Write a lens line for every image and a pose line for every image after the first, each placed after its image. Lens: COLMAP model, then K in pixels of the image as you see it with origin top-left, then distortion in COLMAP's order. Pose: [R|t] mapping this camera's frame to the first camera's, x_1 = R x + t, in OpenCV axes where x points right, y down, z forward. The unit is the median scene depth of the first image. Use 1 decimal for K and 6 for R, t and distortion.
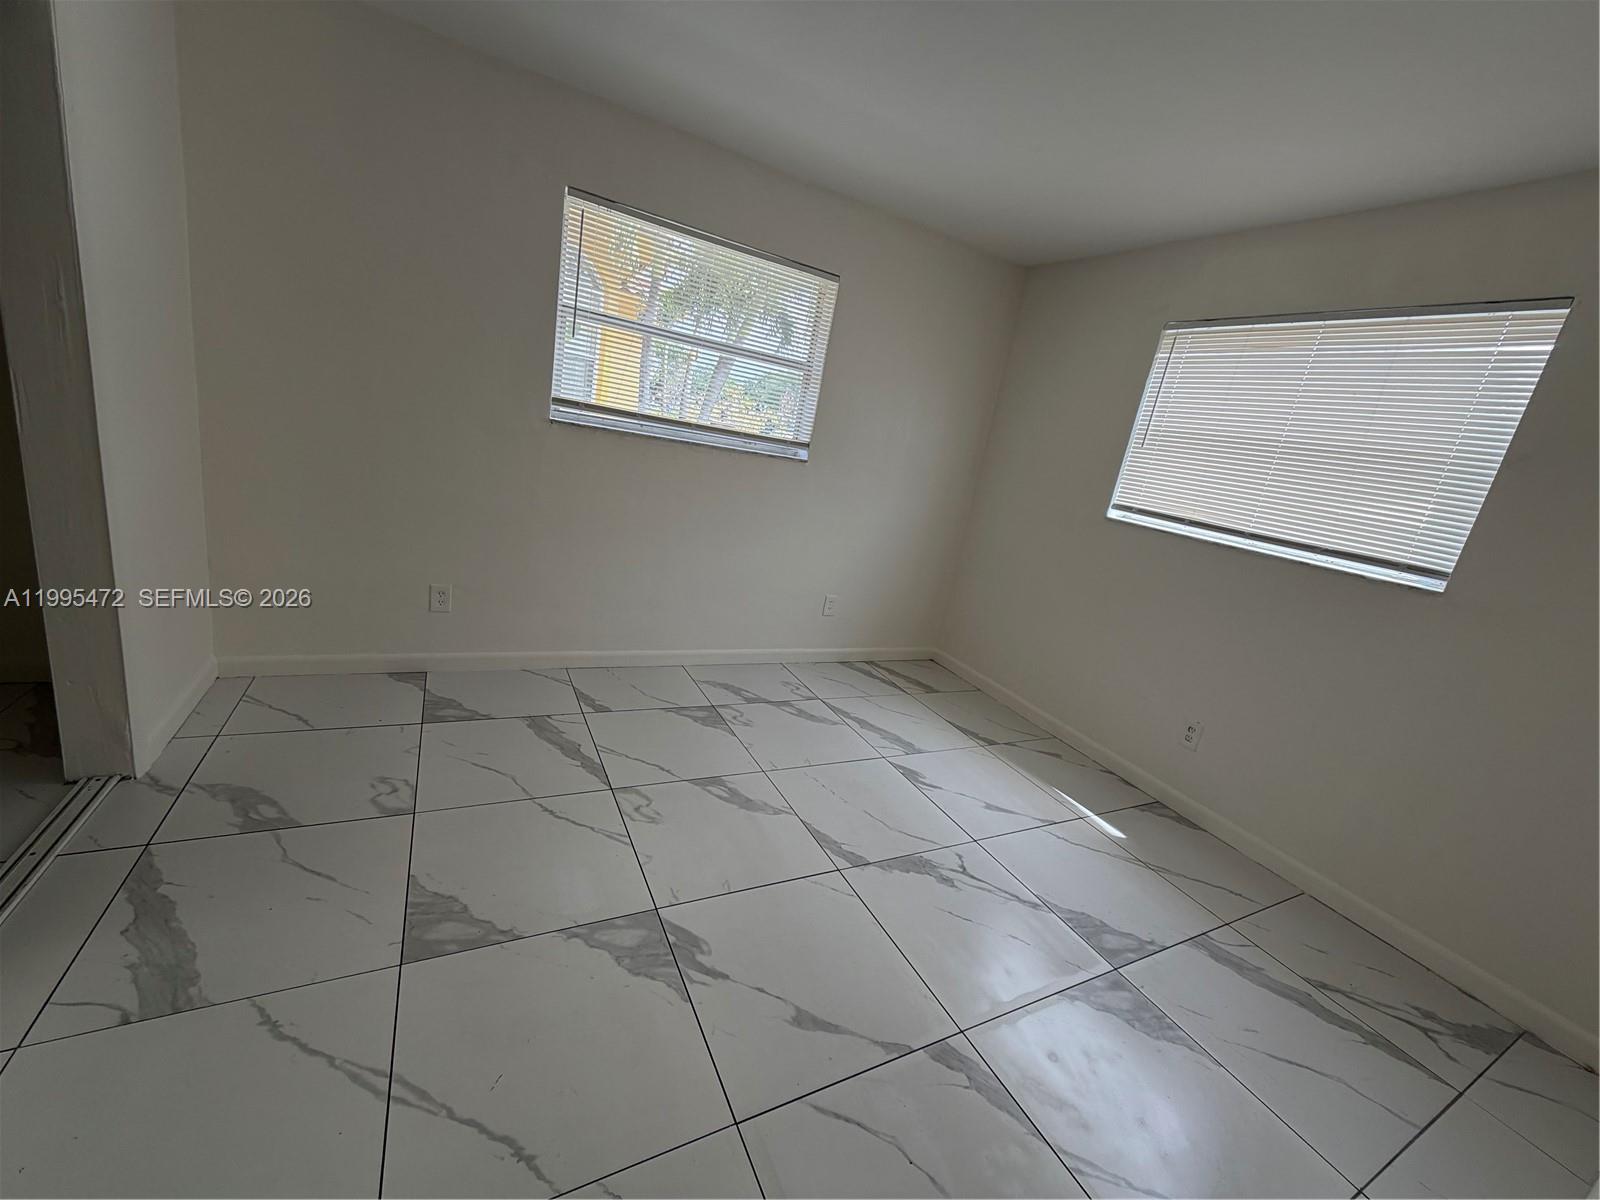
lens RADIAL K [[631.2, 0, 801.9], [0, 631.2, 595.2], [0, 0, 1]] dist [-0.001943, 0.000280]
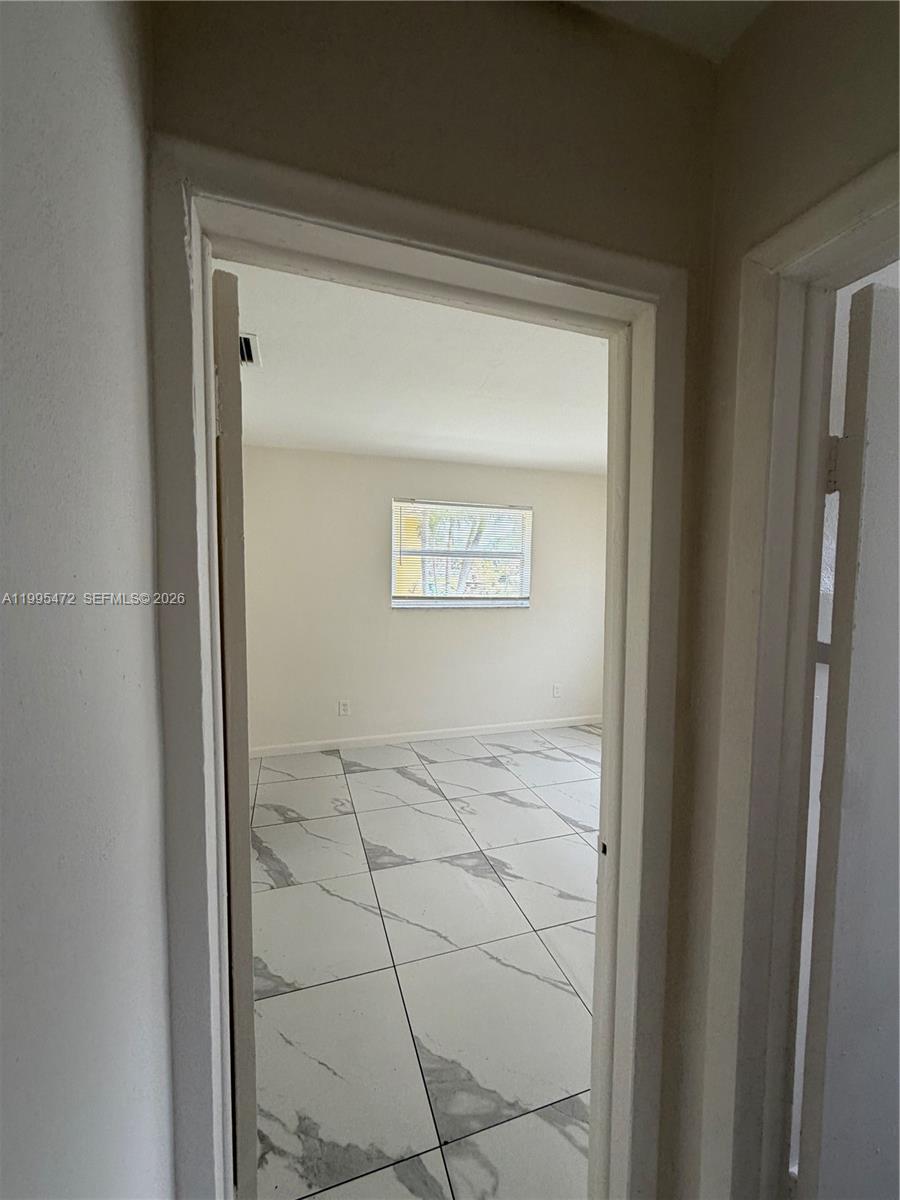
lens RADIAL K [[473.4, 0, 449.3], [0, 473.4, 596.7], [0, 0, 1]] dist [-0.001943, 0.000280]
pose [[0.974029, -0.149037, -0.170456, 0.026425], [0.108726, 0.968213, -0.225262, 0.038514], [0.198610, 0.200879, 0.959271, -0.395439]]
